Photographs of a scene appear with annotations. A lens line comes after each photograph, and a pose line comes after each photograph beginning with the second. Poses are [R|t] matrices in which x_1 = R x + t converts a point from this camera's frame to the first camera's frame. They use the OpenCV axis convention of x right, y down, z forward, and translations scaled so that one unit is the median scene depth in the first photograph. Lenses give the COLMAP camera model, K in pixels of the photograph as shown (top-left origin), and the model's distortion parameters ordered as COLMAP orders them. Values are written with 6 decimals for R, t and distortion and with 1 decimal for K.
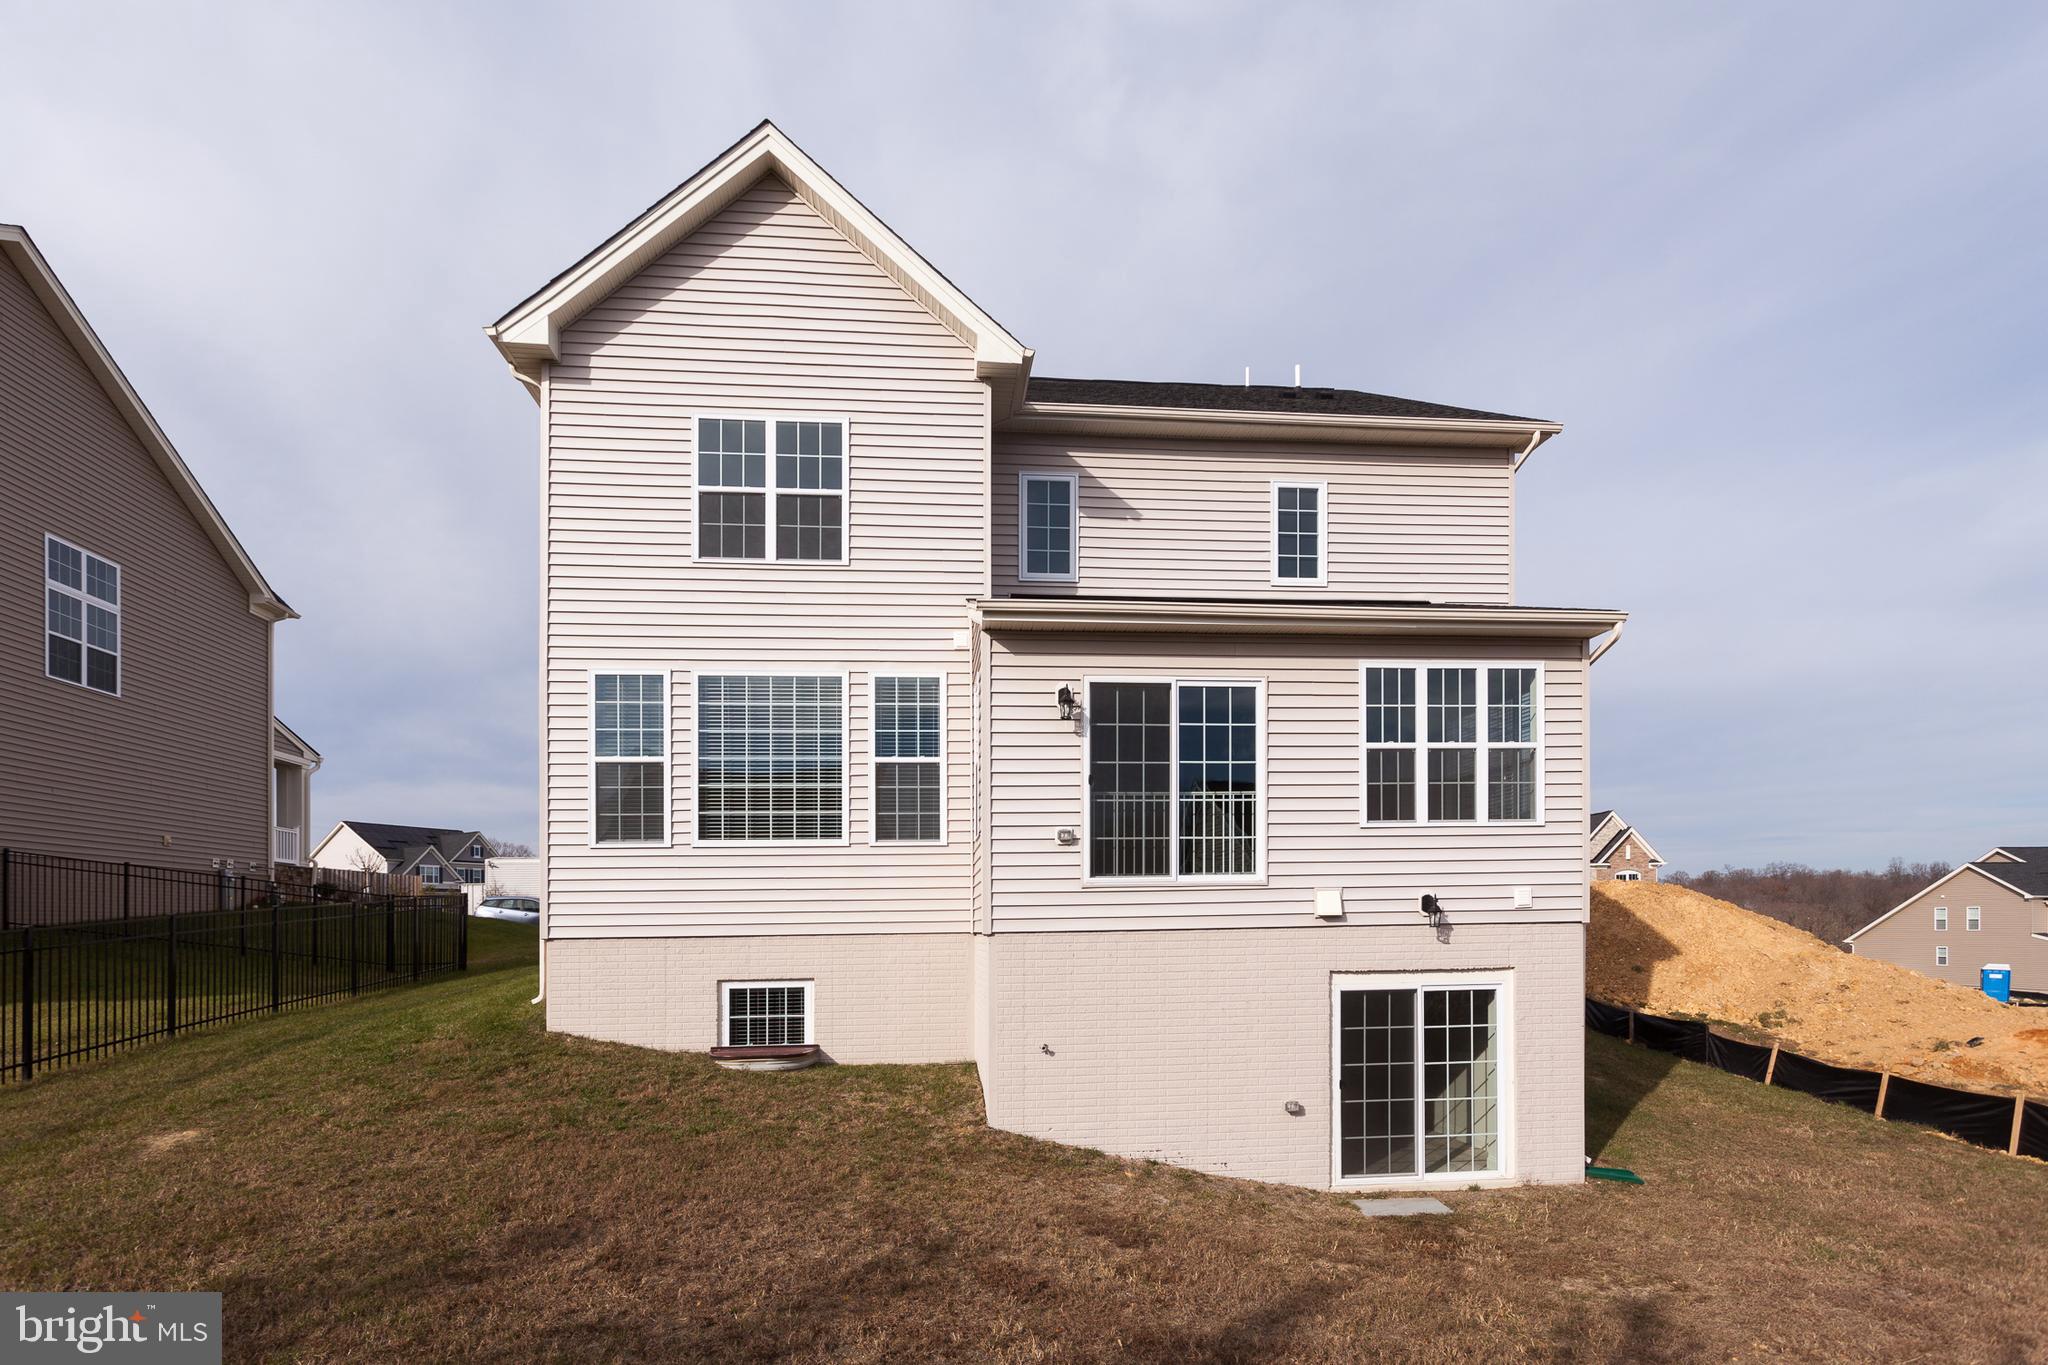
lens RADIAL K [[966.6, 0, 997.4], [0, 966.6, 783.5], [0, 0, 1]] dist [0.001676, 0.000133]
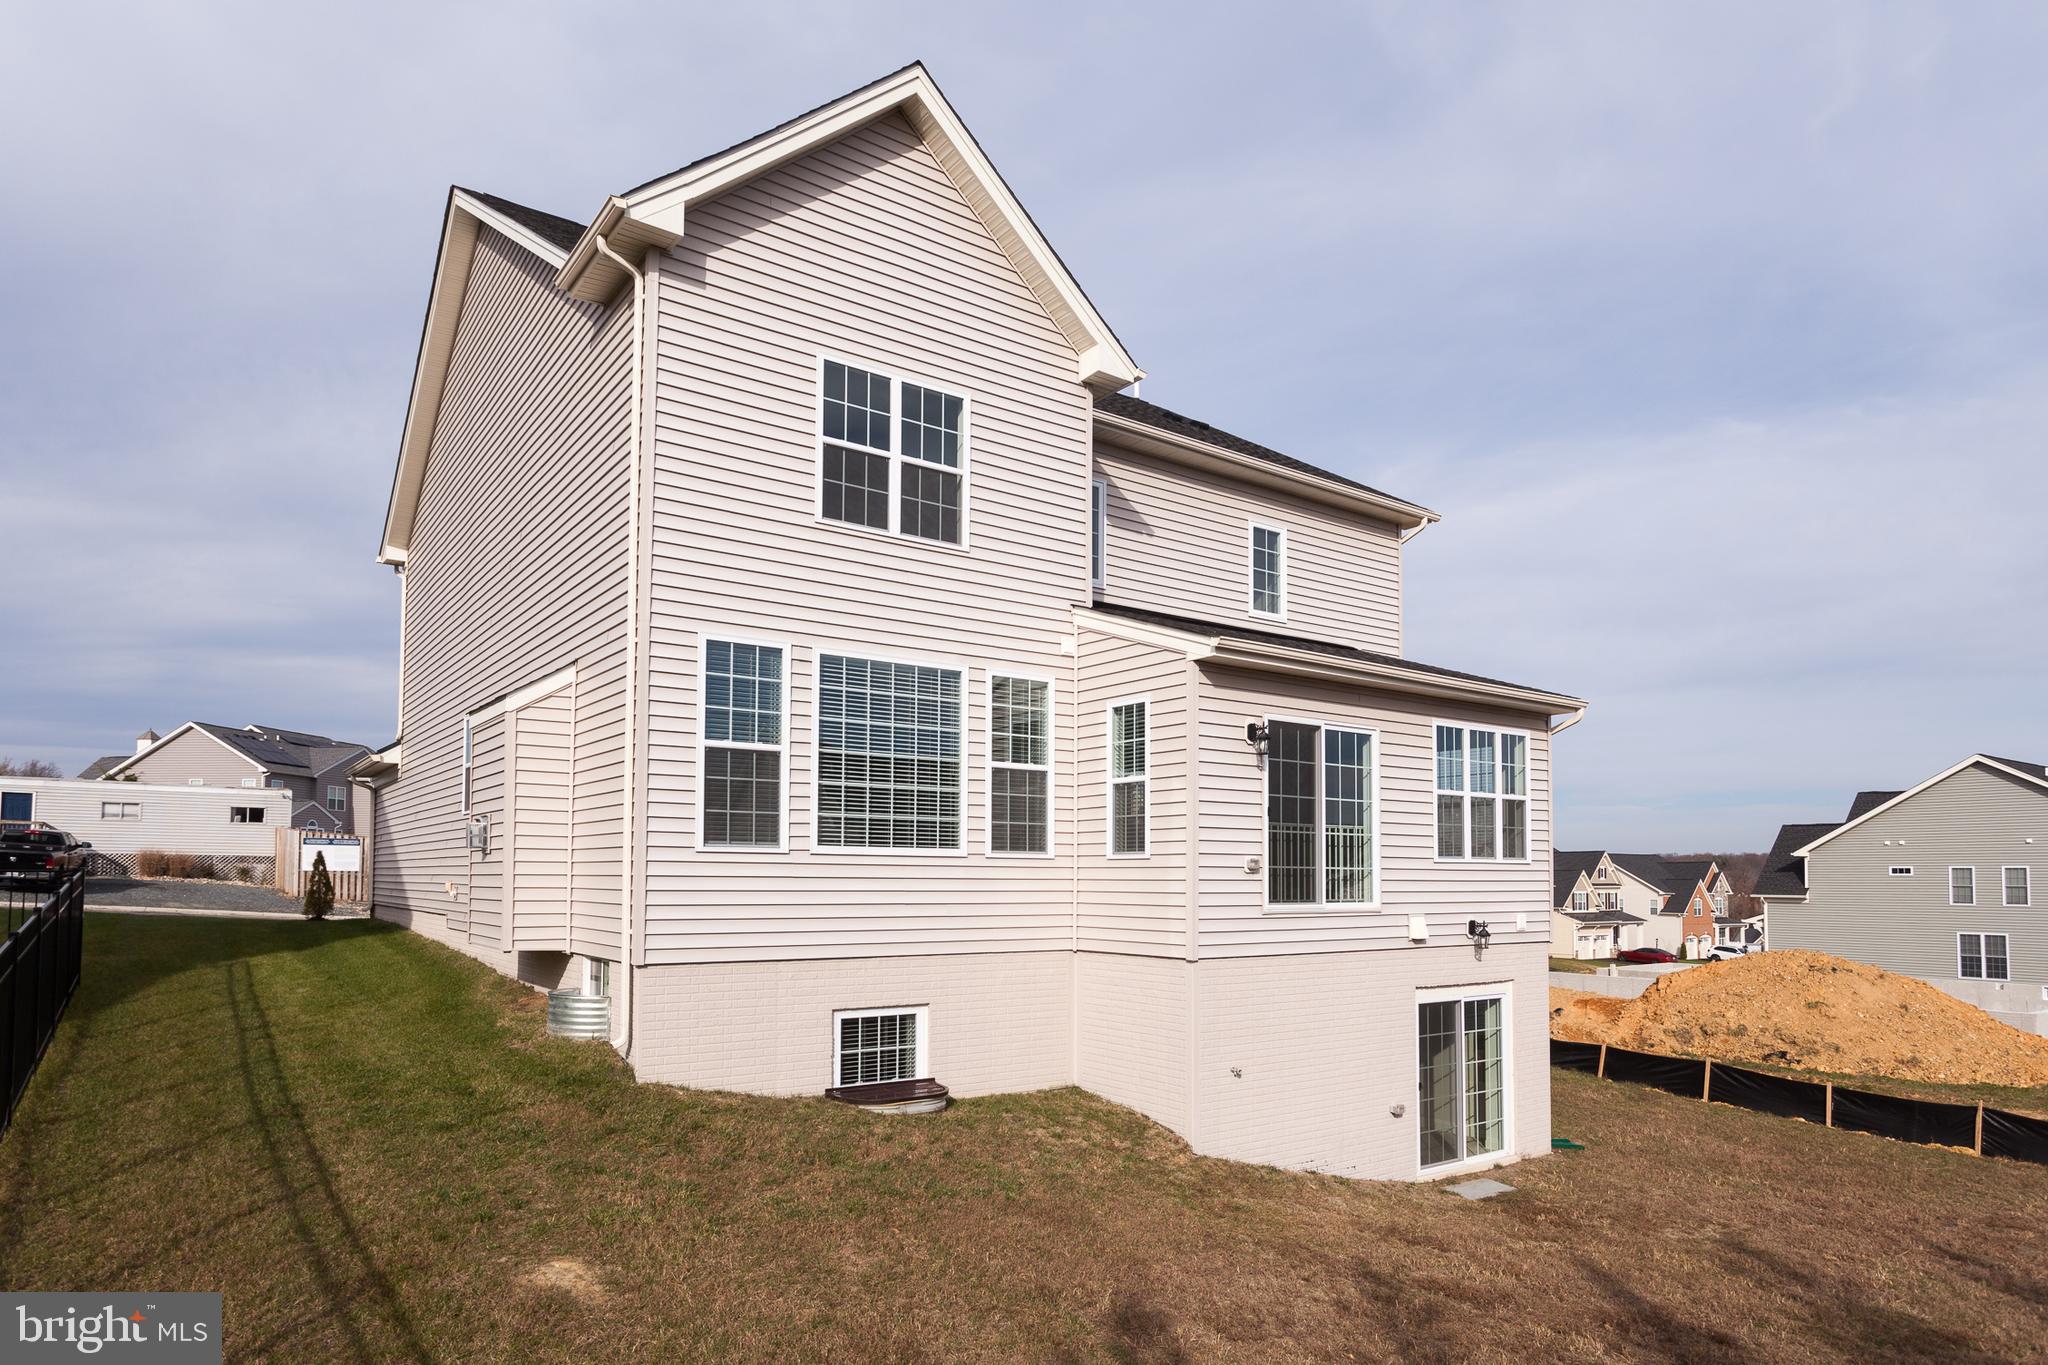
lens RADIAL K [[1089.4, 0, 991.1], [0, 1089.4, 670.4], [0, 0, 1]] dist [-0.002122, -0.000215]
pose [[0.882848, 0.106277, 0.457477, -0.638357], [-0.084351, 0.994102, -0.068157, -0.044081], [-0.462023, 0.021584, 0.886605, 0.060942]]
